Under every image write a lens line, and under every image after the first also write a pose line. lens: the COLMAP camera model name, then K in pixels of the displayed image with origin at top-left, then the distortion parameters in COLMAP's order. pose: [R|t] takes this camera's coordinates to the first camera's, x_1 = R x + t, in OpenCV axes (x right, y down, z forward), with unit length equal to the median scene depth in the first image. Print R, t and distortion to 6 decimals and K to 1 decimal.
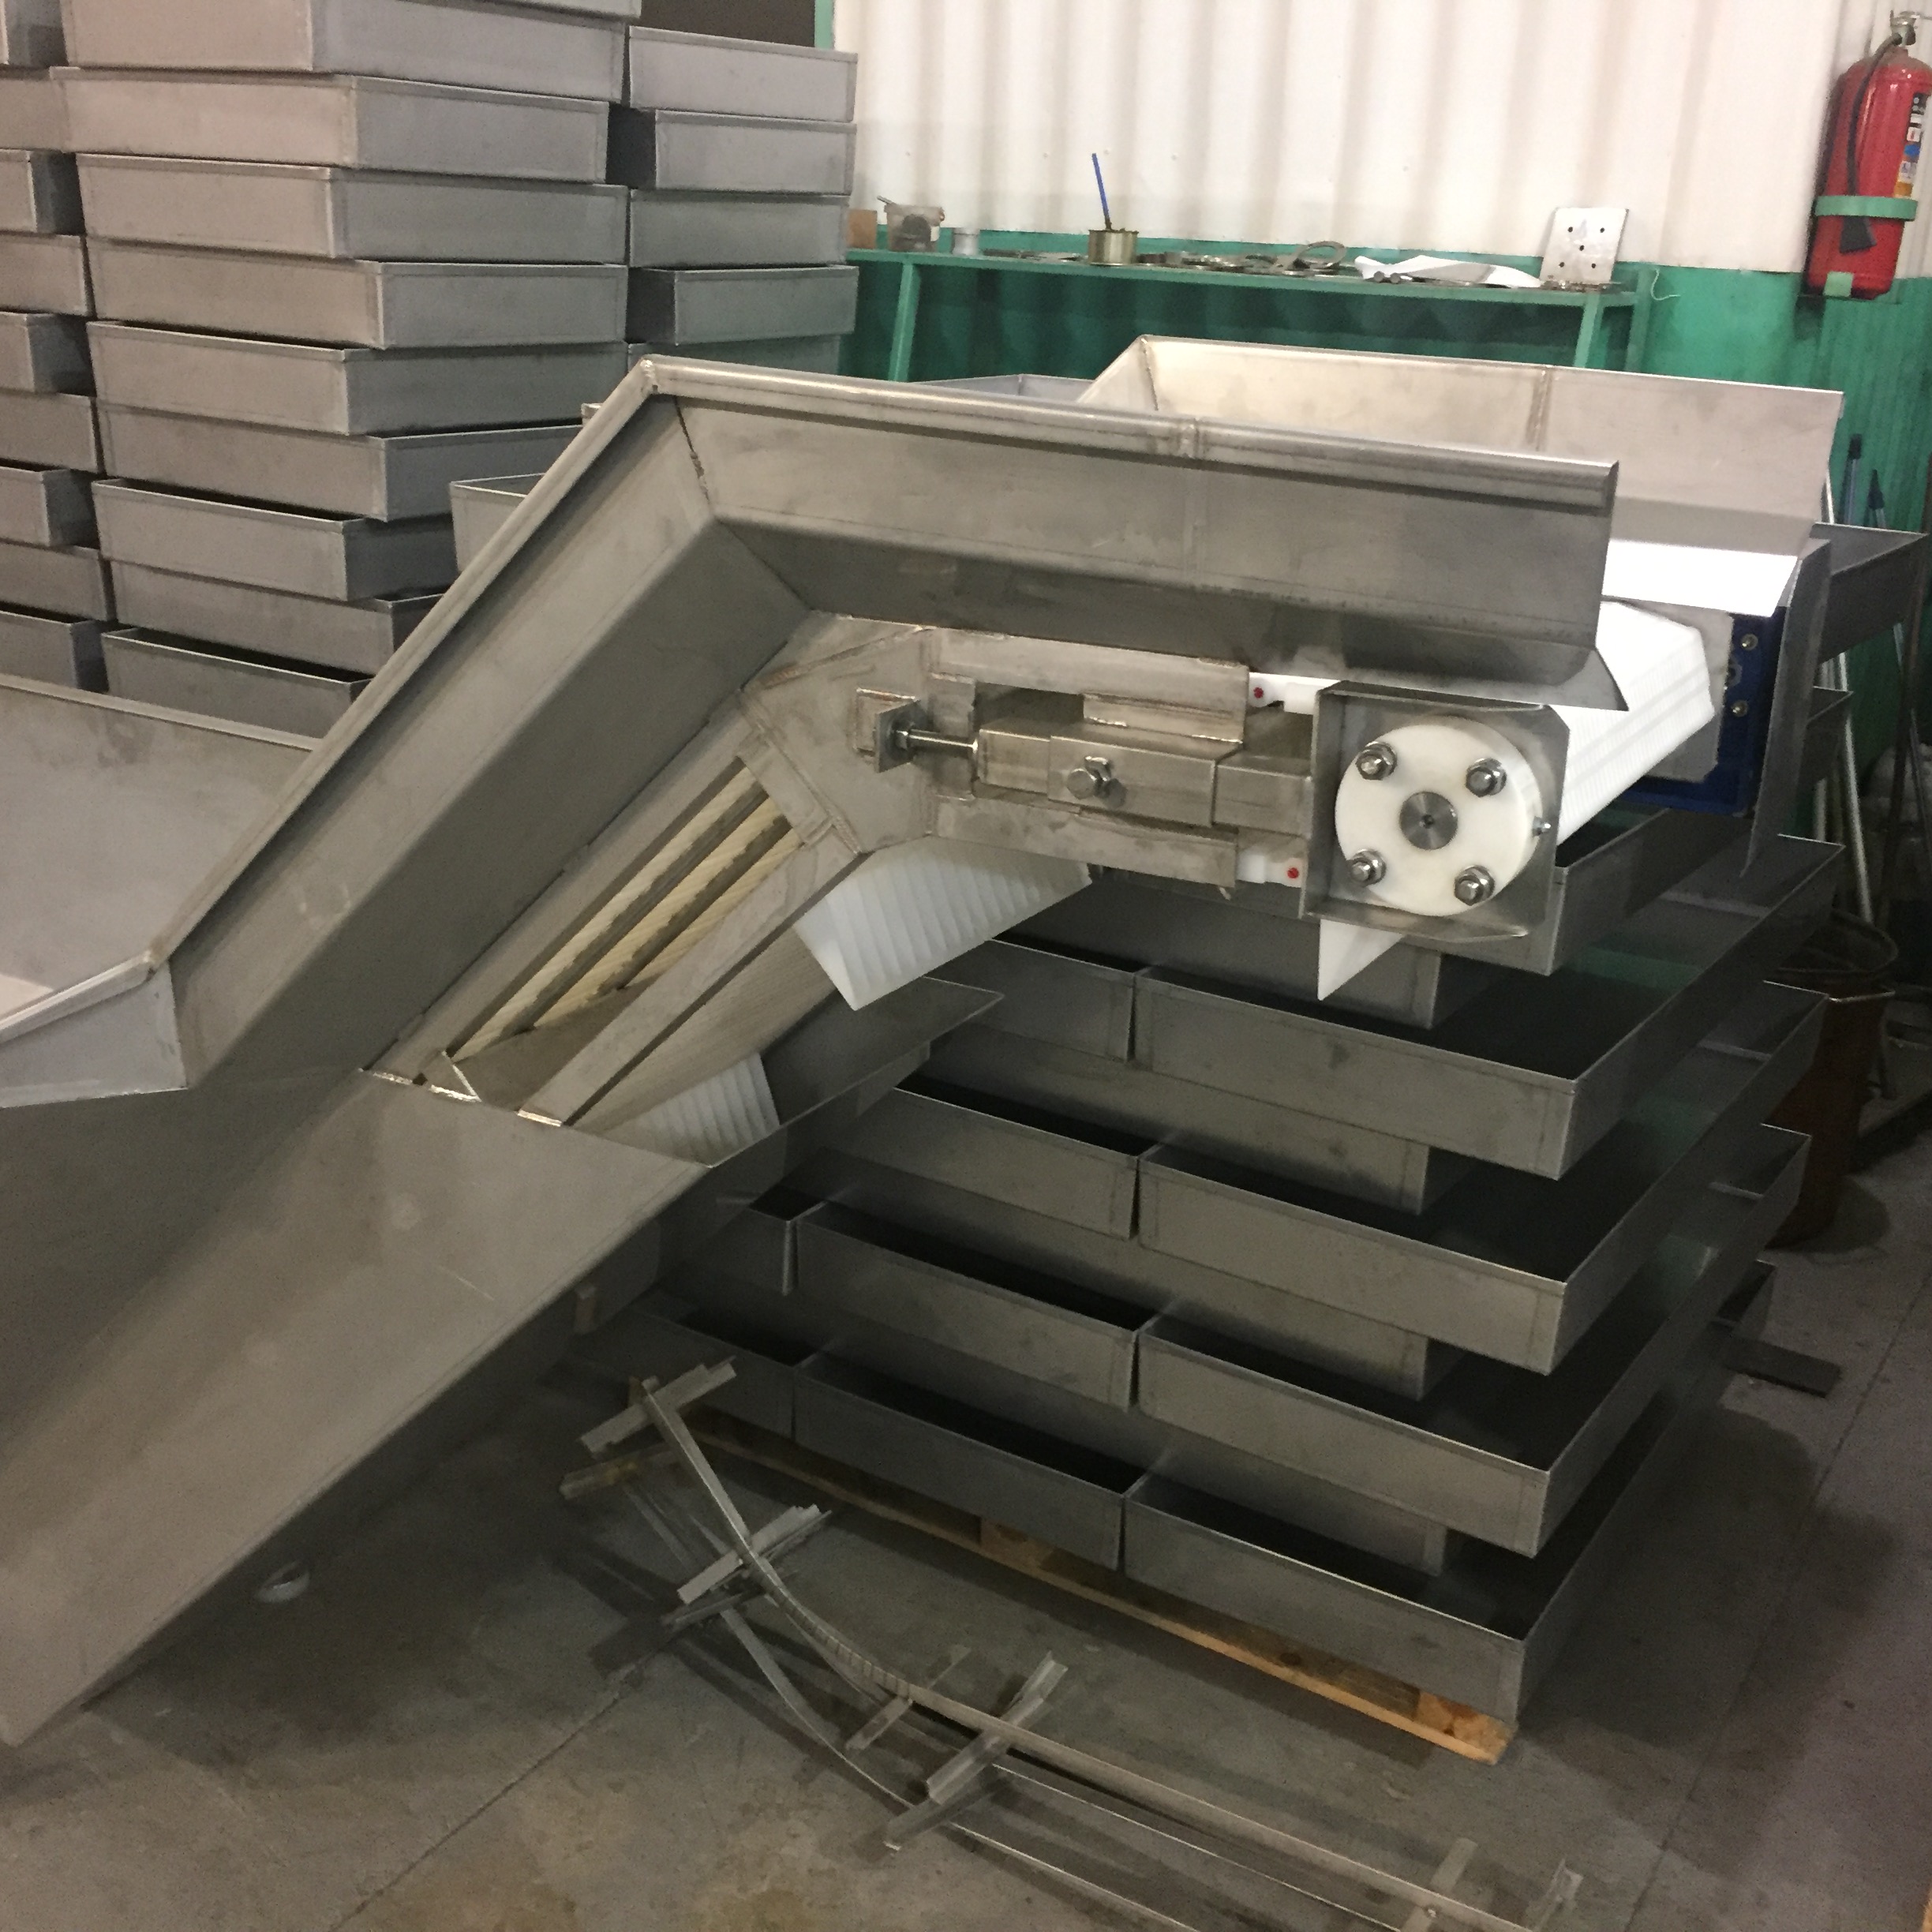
lens RADIAL K [[2232.5, 0, 966.0], [0, 2232.5, 966.0], [0, 0, 1]] dist [0.005903, 0.001825]
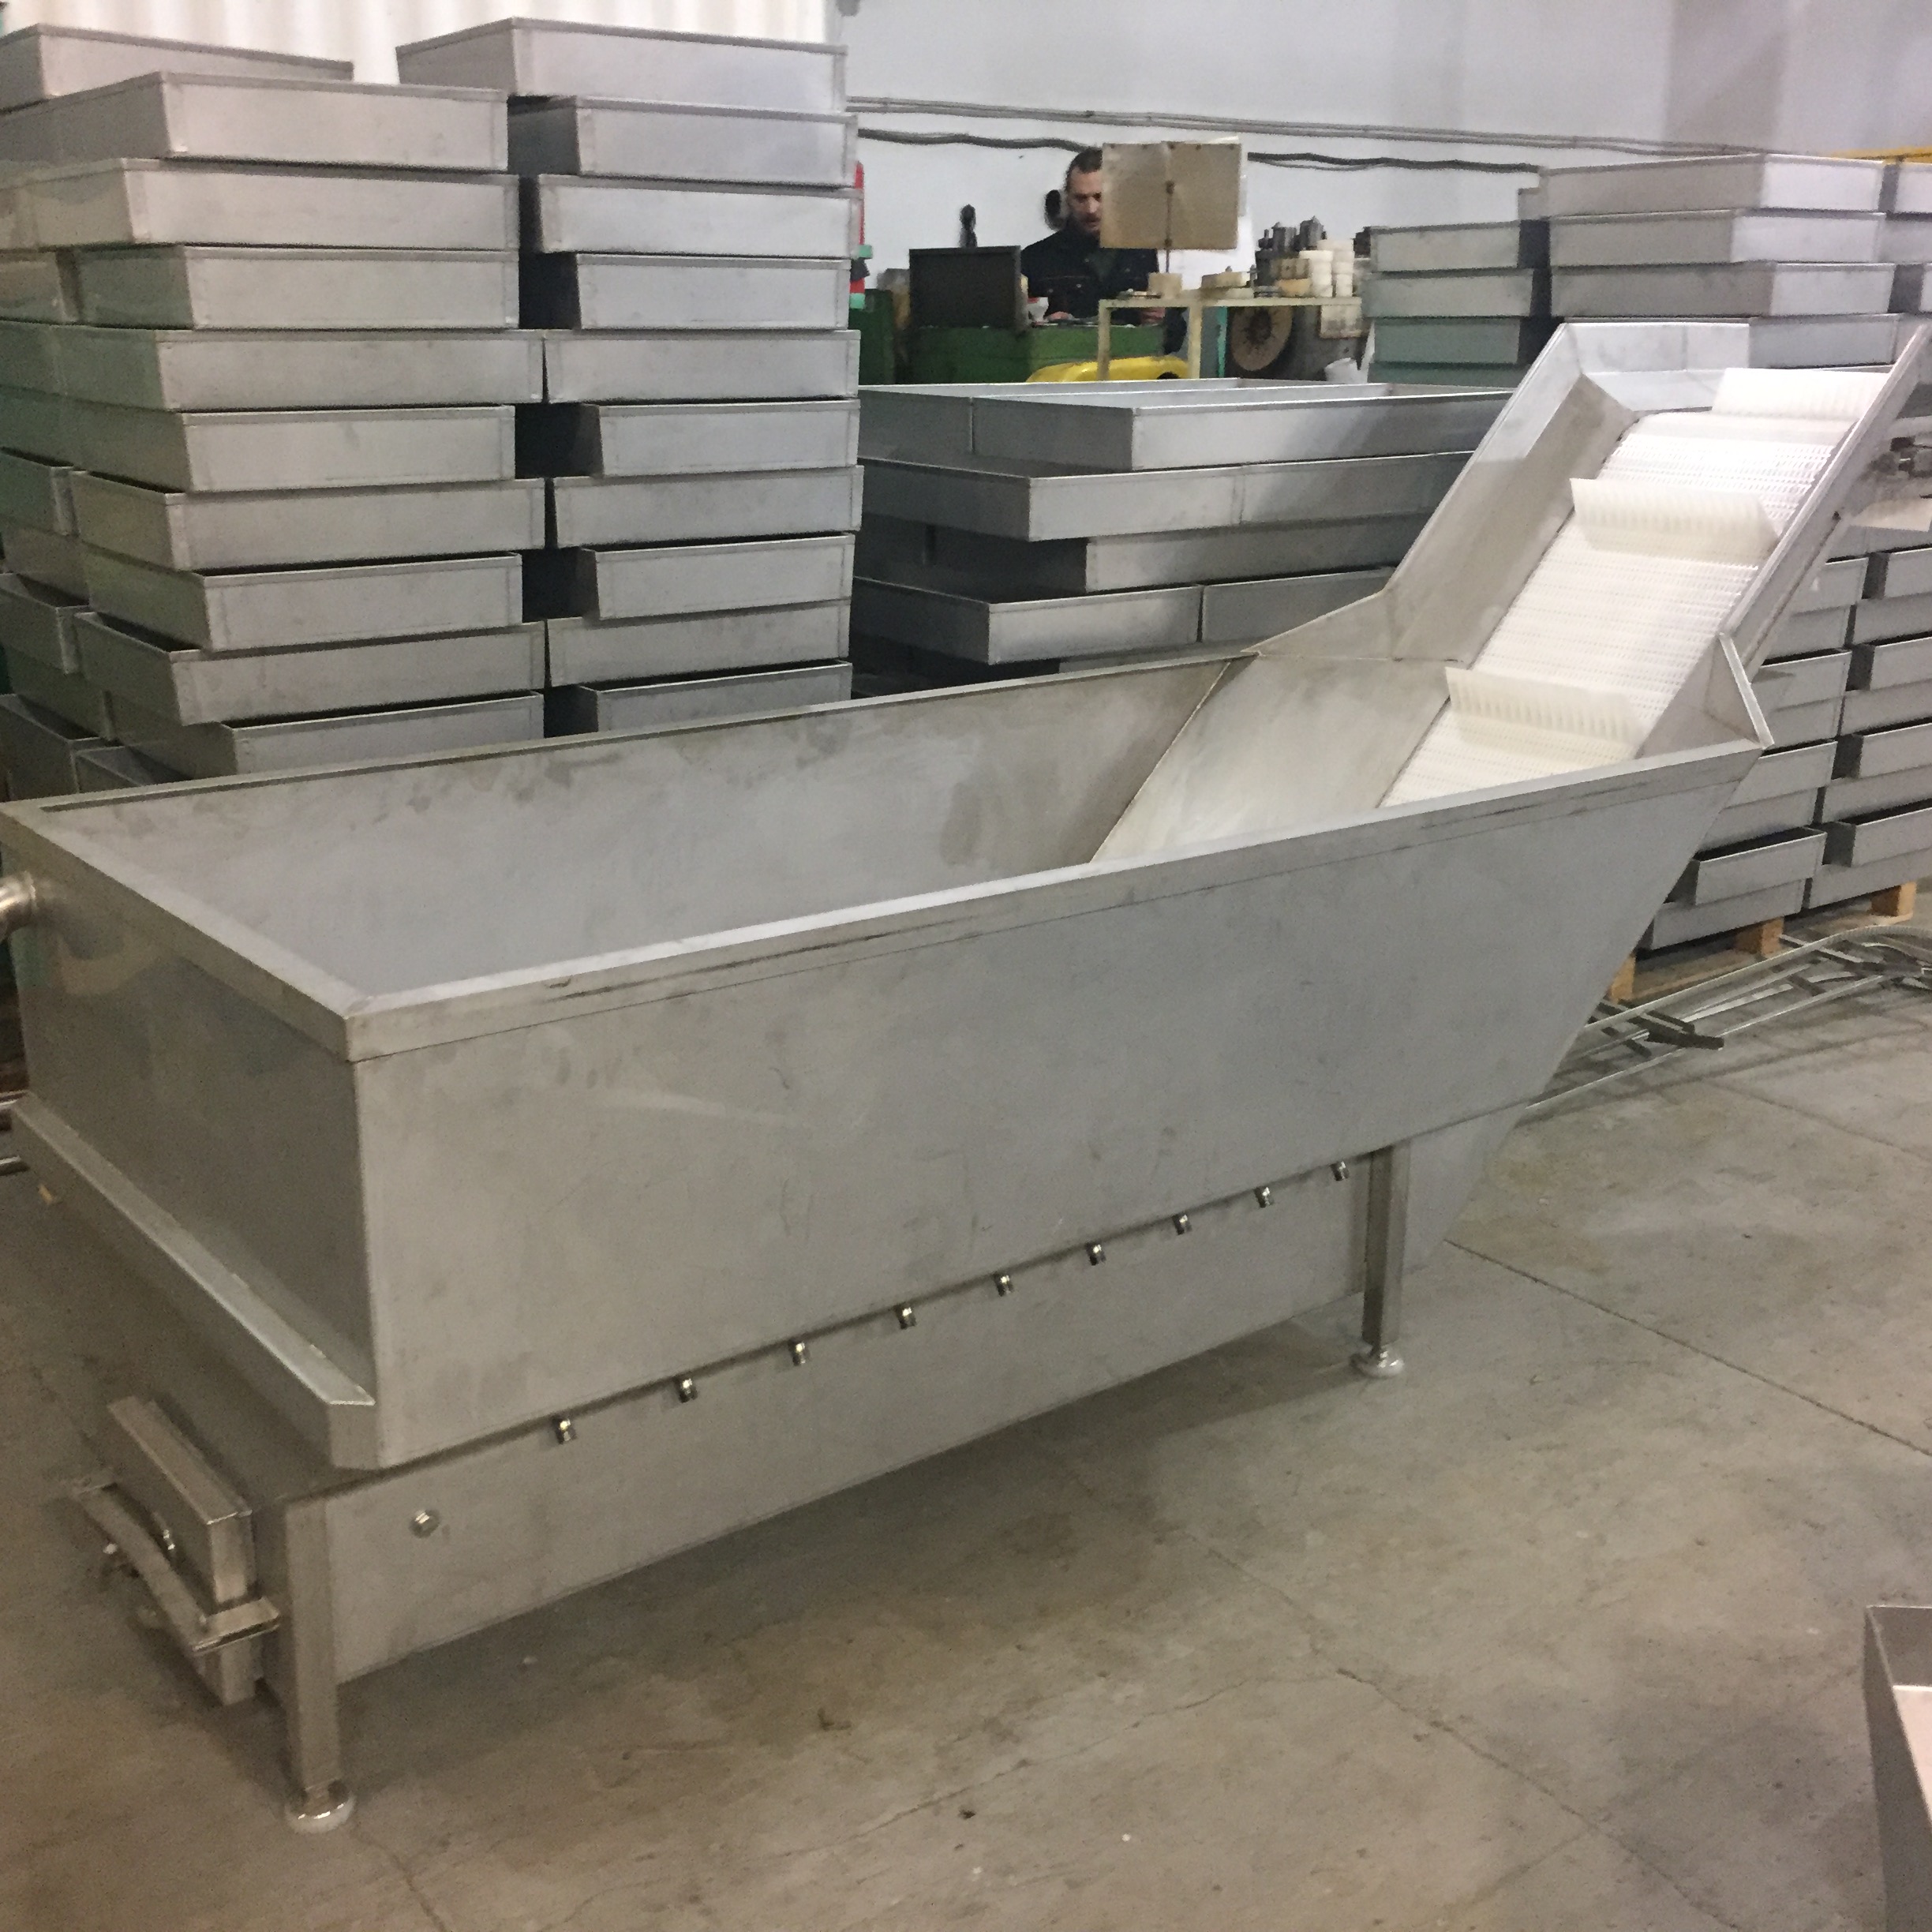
lens RADIAL K [[2232.5, 0, 966.0], [0, 2232.5, 966.0], [0, 0, 1]] dist [0.005903, 0.001825]
pose [[0.332504, -0.313508, 0.889468, -1.438454], [0.316417, 0.925549, 0.207941, -0.211002], [-0.888437, 0.212302, 0.406948, 0.467248]]
